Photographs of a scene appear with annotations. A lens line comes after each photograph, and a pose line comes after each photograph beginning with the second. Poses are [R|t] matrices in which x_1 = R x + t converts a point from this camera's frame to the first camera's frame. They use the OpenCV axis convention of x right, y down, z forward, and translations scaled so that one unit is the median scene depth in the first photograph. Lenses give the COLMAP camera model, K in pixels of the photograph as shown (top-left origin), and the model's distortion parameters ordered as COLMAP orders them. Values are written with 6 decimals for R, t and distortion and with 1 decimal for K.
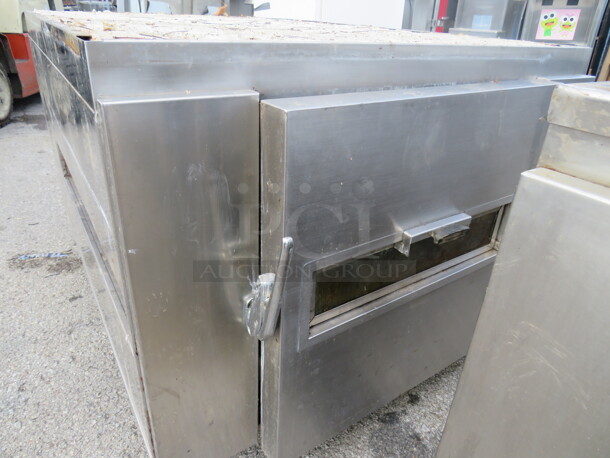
lens RADIAL K [[419.8, 0, 303.1], [0, 419.8, 227.4], [0, 0, 1]] dist [-0.032064, -0.000605]
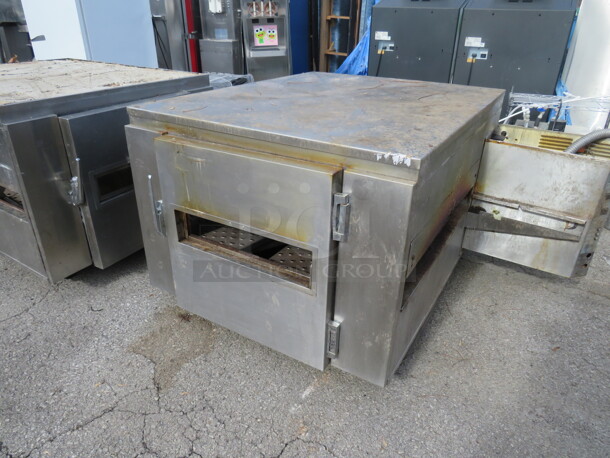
lens RADIAL K [[419.8, 0, 306.6], [0, 419.8, 228.7], [0, 0, 1]] dist [-0.032064, -0.000605]
pose [[0.900174, -0.224095, 0.373454, 0.168717], [0.216019, 0.974293, 0.063943, 0.522329], [-0.378183, 0.023113, 0.925442, -1.871167]]
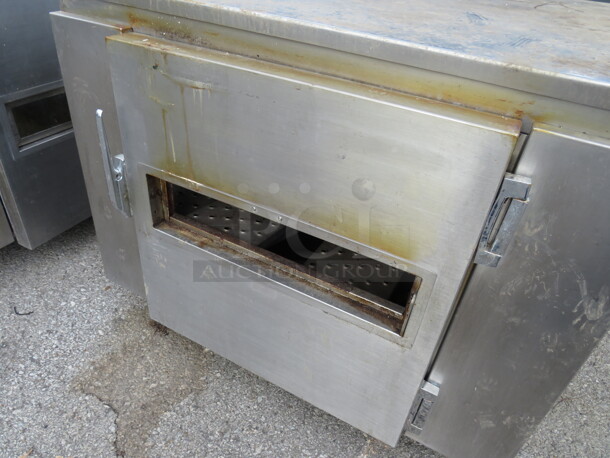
lens RADIAL K [[419.8, 0, 303.6], [0, 419.8, 228.8], [0, 0, 1]] dist [-0.032064, -0.000605]
pose [[0.876699, -0.247907, 0.412238, 0.242648], [0.167578, 0.960690, 0.221343, 0.381669], [-0.450906, -0.124969, 0.883780, -0.938227]]
